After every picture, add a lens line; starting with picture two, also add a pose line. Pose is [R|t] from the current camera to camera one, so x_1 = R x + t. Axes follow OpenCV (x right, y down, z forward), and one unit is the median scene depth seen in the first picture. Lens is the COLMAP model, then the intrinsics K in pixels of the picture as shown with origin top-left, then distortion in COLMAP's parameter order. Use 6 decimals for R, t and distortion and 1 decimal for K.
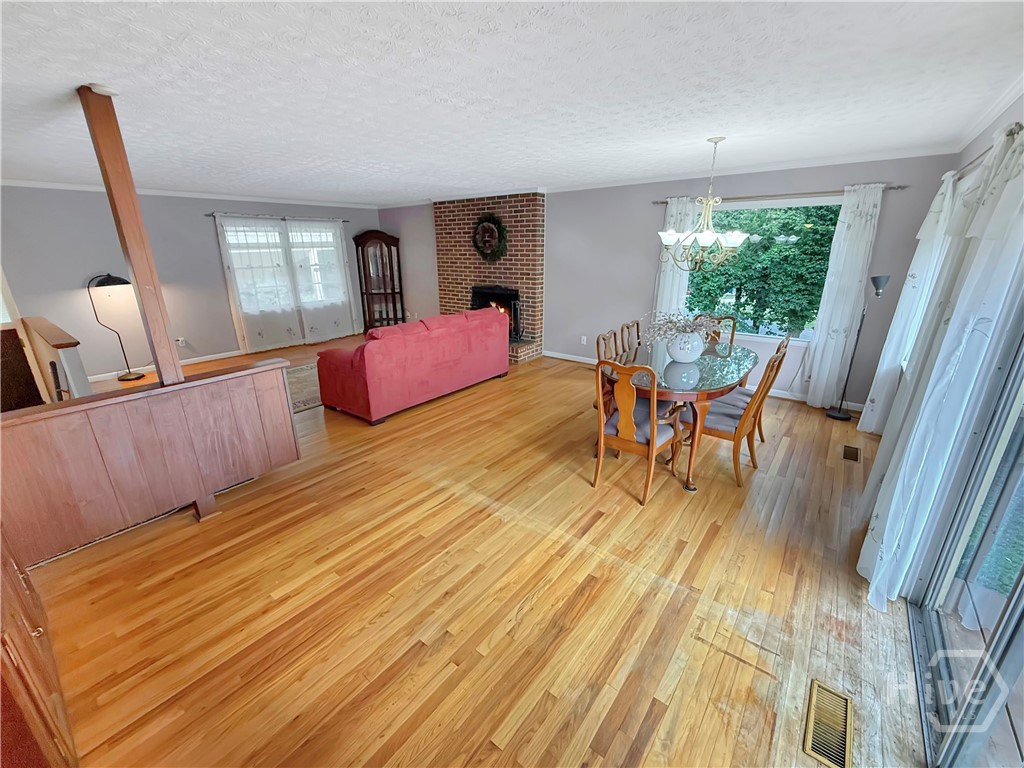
lens RADIAL K [[416.2, 0, 510.6], [0, 416.2, 381.2], [0, 0, 1]] dist [0.003406, -0.000109]
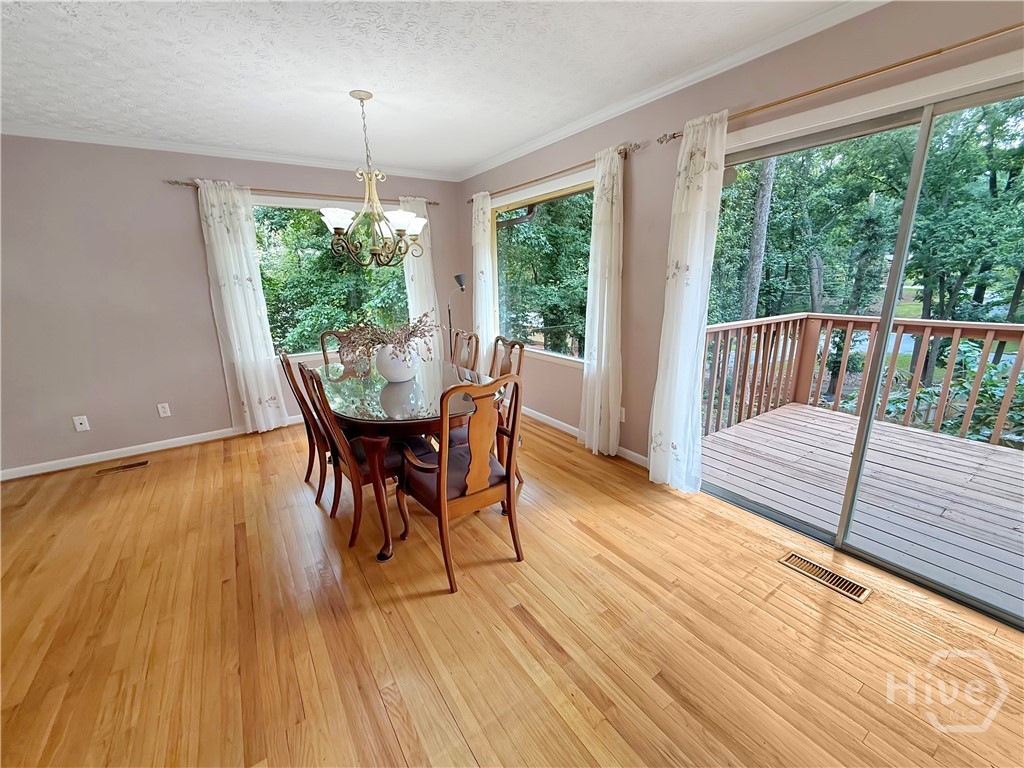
lens RADIAL K [[416.2, 0, 506.1], [0, 416.2, 382.0], [0, 0, 1]] dist [0.003406, -0.000109]
pose [[0.308564, -0.239326, 0.920604, -0.241834], [0.318497, 0.937959, 0.137086, -0.088878], [-0.896297, 0.250910, 0.365645, 0.547394]]
